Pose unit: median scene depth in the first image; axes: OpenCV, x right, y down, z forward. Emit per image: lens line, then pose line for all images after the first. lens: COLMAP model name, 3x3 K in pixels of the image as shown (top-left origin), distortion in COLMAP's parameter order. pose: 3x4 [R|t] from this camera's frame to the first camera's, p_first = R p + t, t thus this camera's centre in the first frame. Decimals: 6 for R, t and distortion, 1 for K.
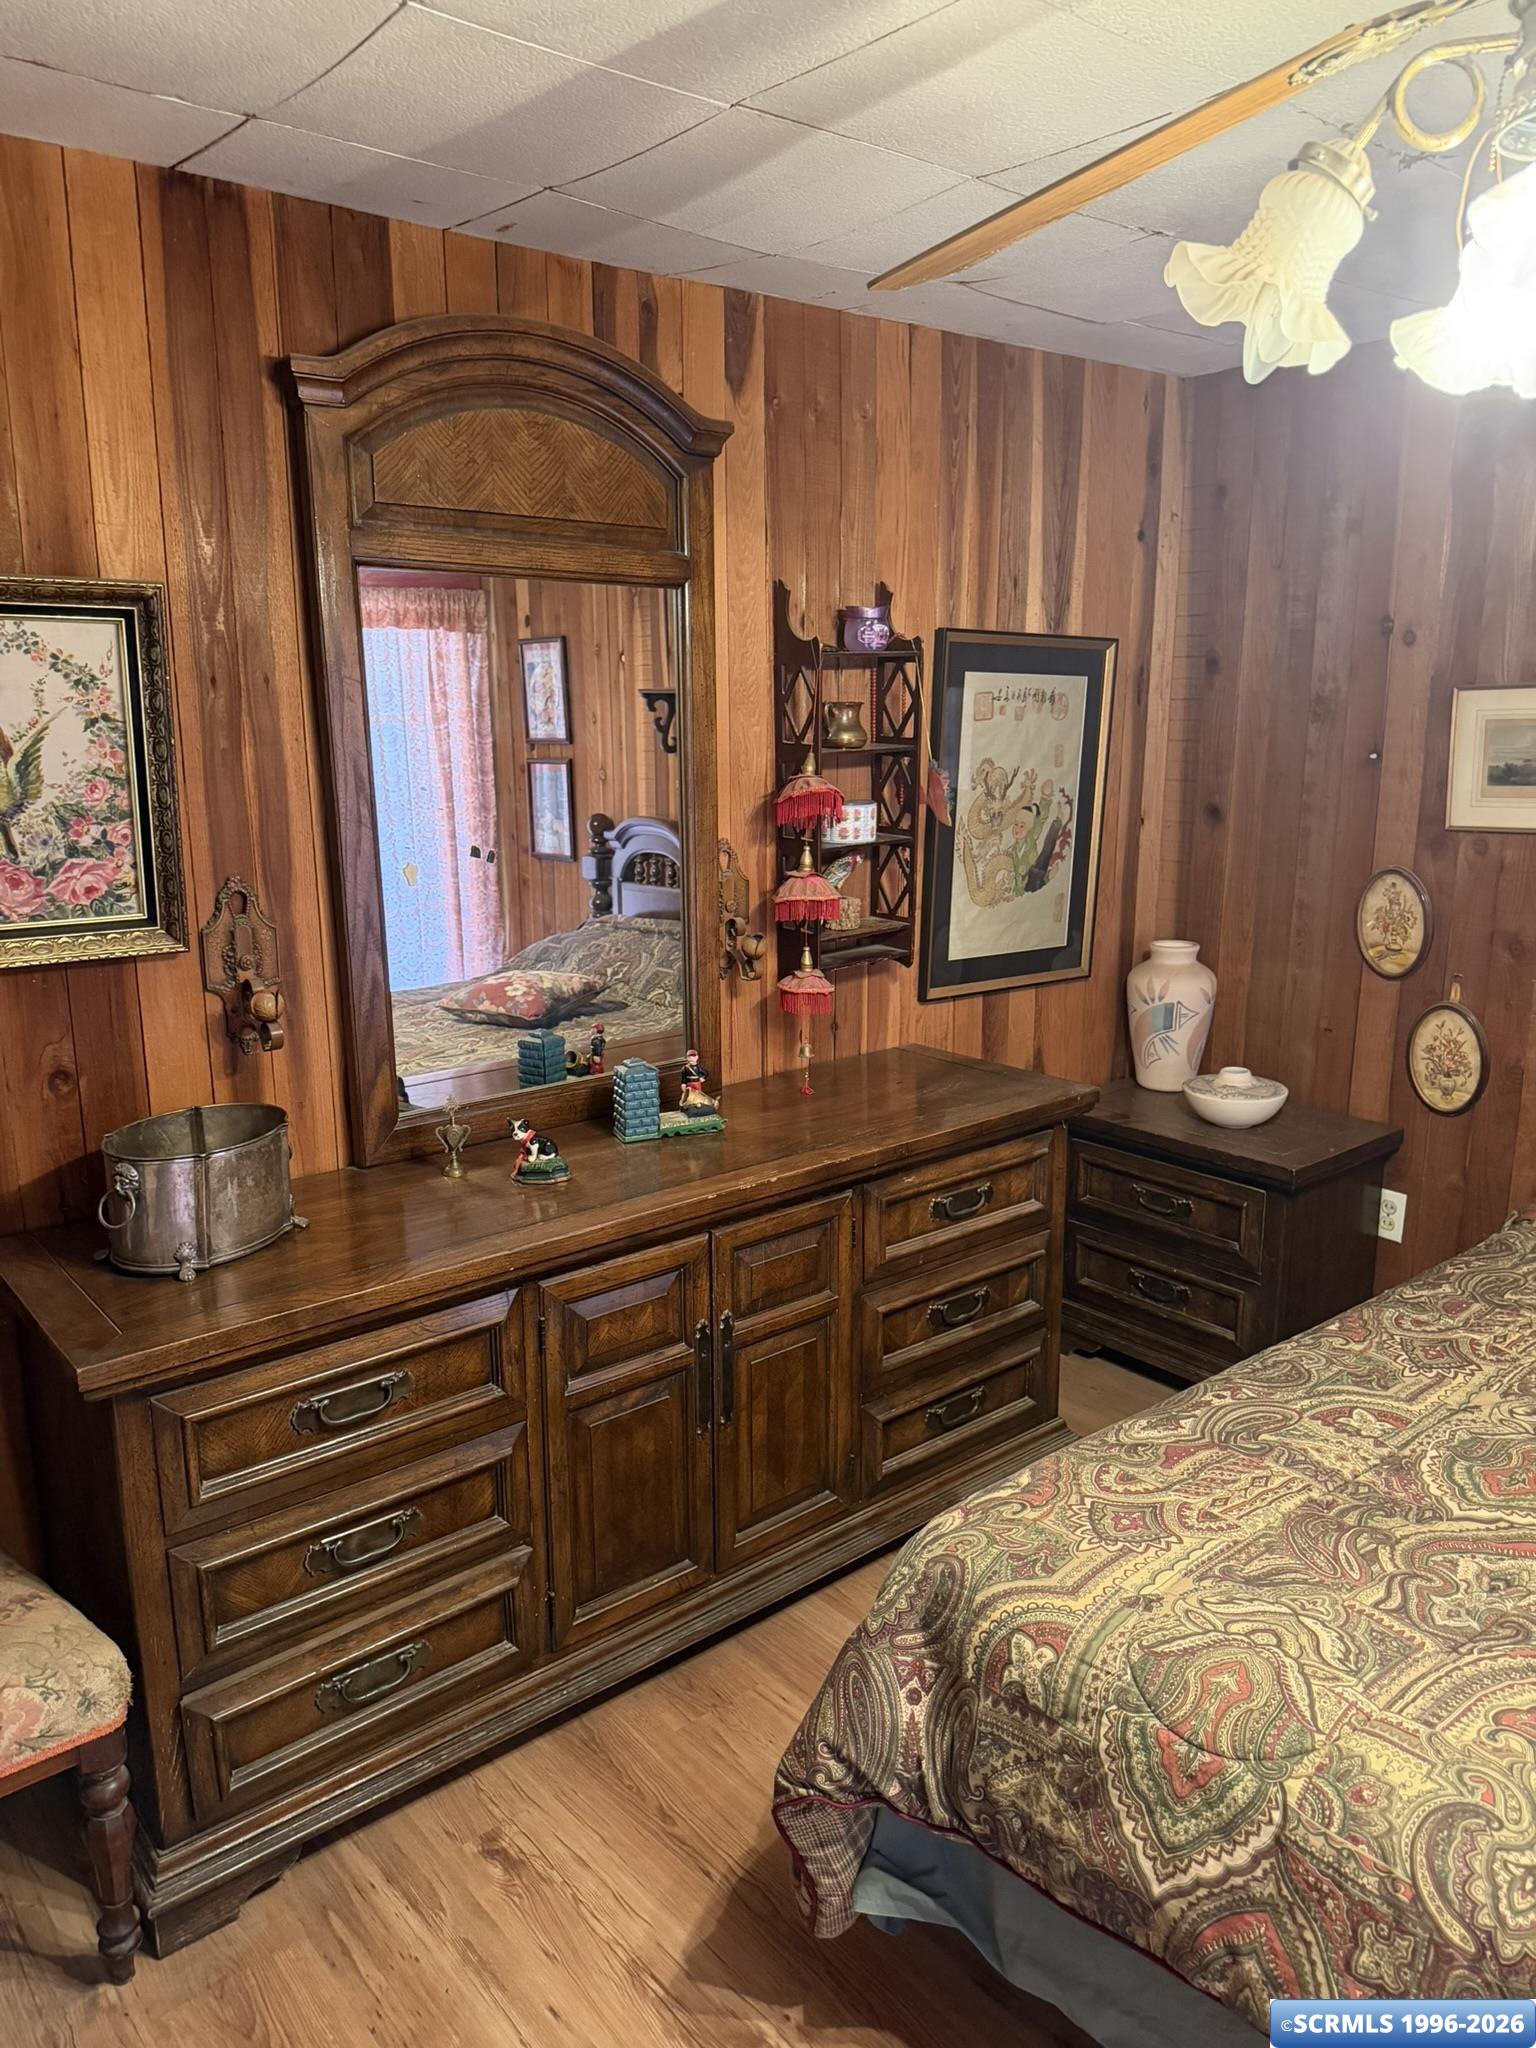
lens RADIAL K [[1455.2, 0, 777.9], [0, 1455.2, 1030.8], [0, 0, 1]] dist [0.068050, -0.077073]
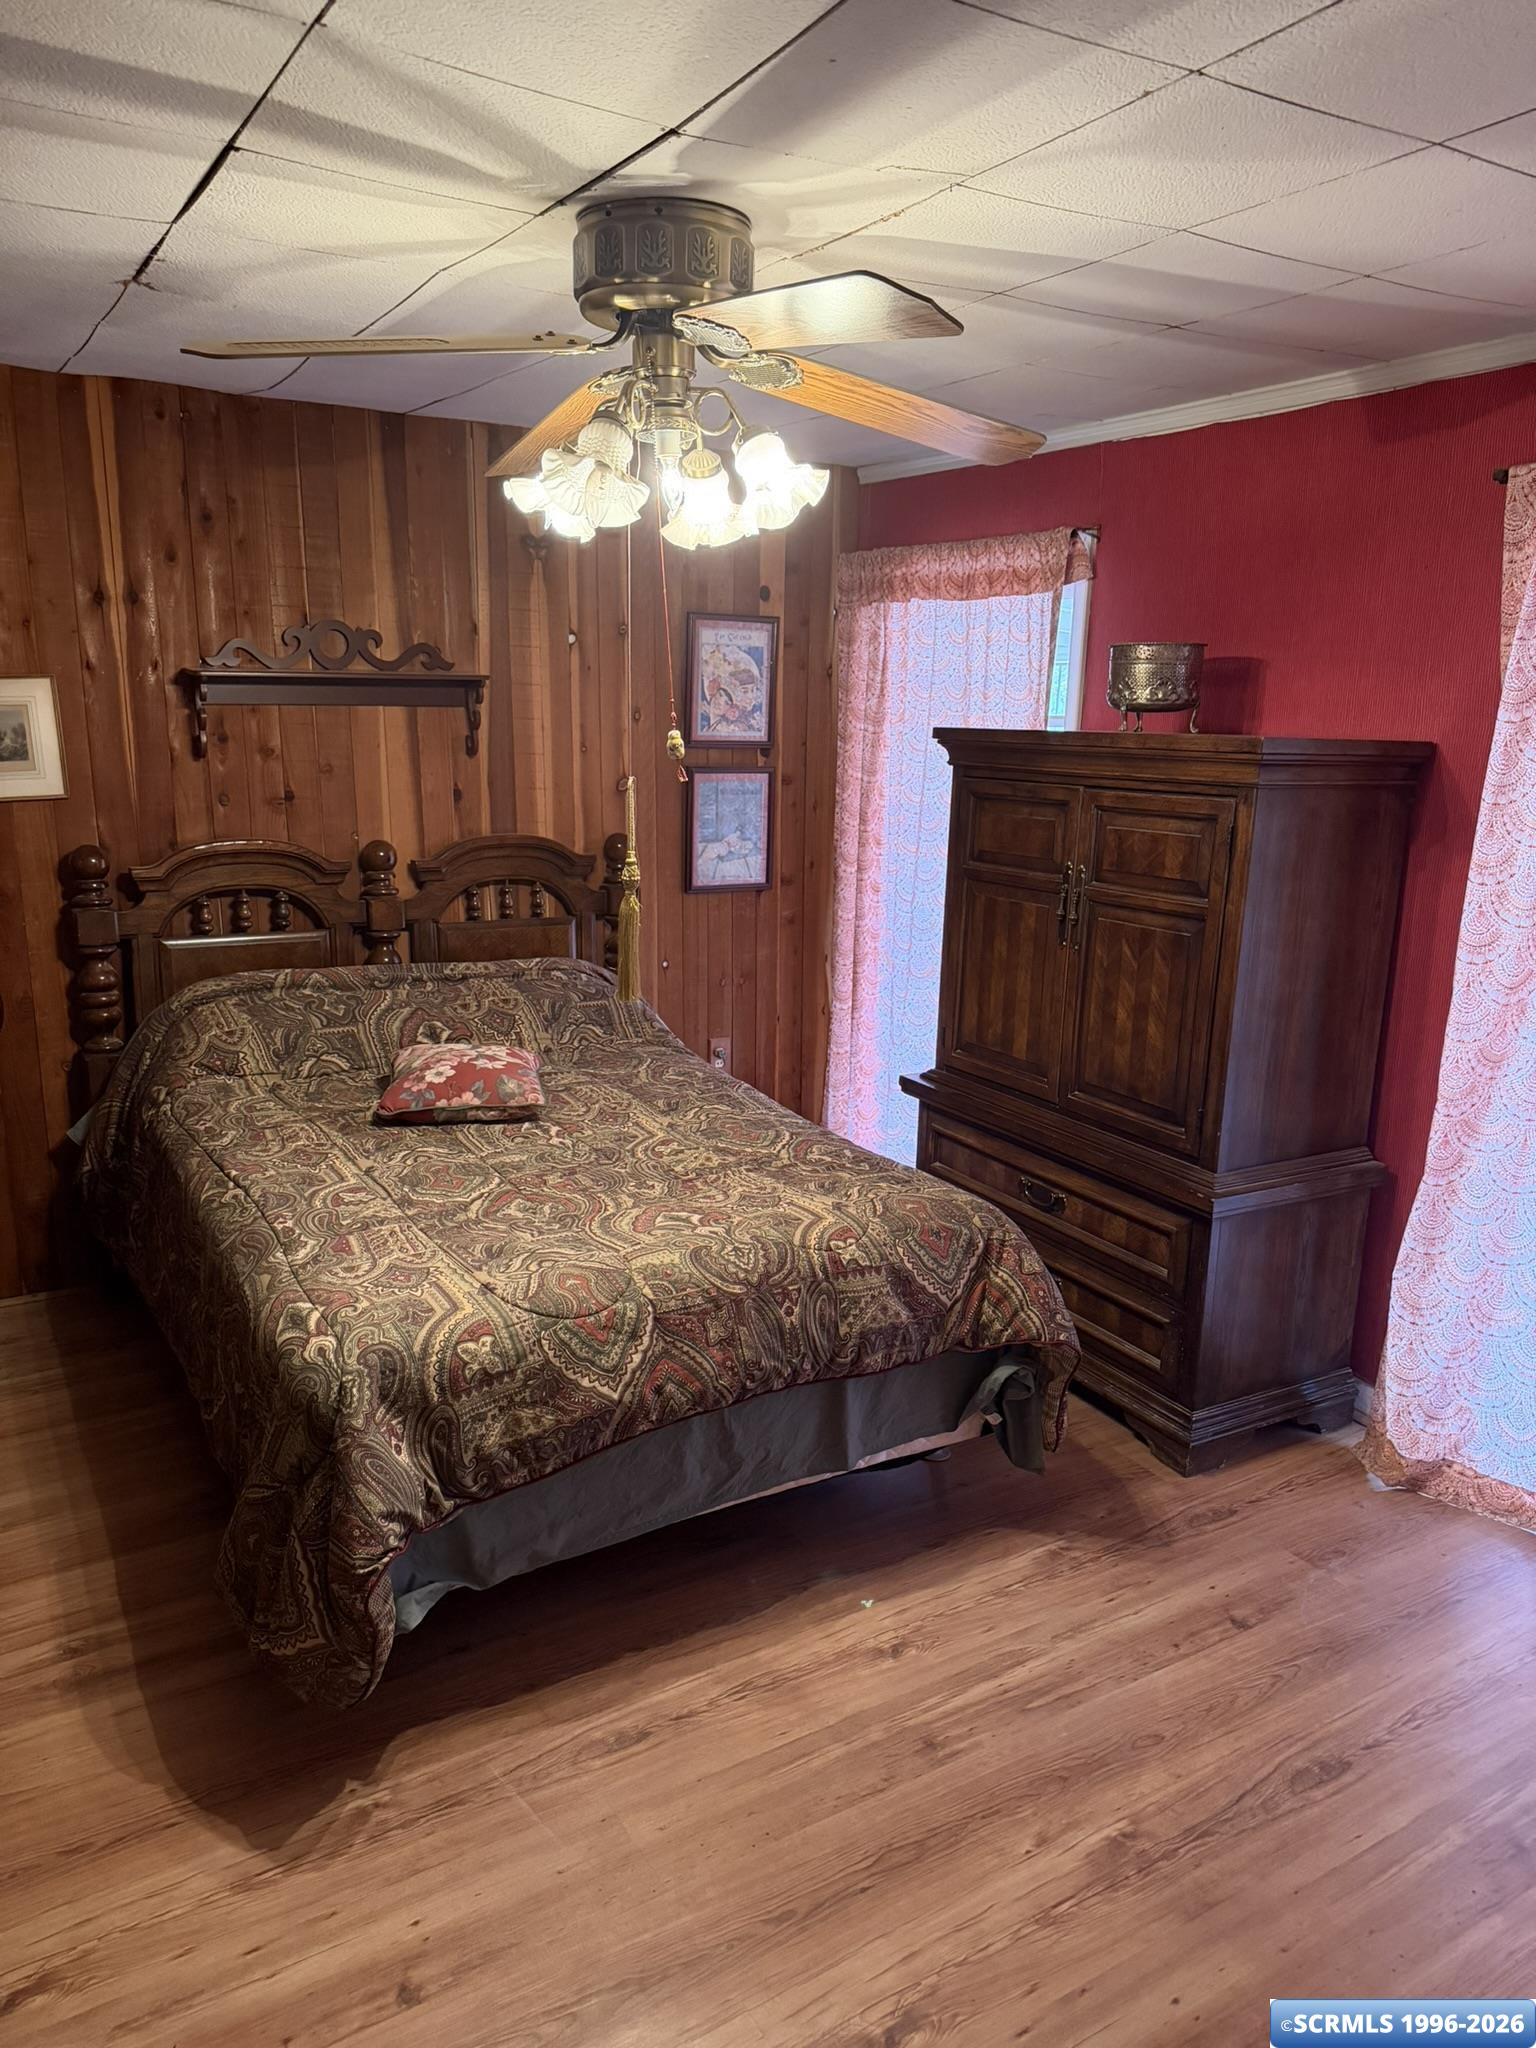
lens RADIAL K [[1455.2, 0, 774.8], [0, 1455.2, 1033.6], [0, 0, 1]] dist [0.068050, -0.077073]
pose [[0.136197, -0.213123, 0.967486, -1.127777], [0.207119, 0.961130, 0.182566, -0.079077], [-0.968789, 0.175520, 0.175045, 0.408132]]
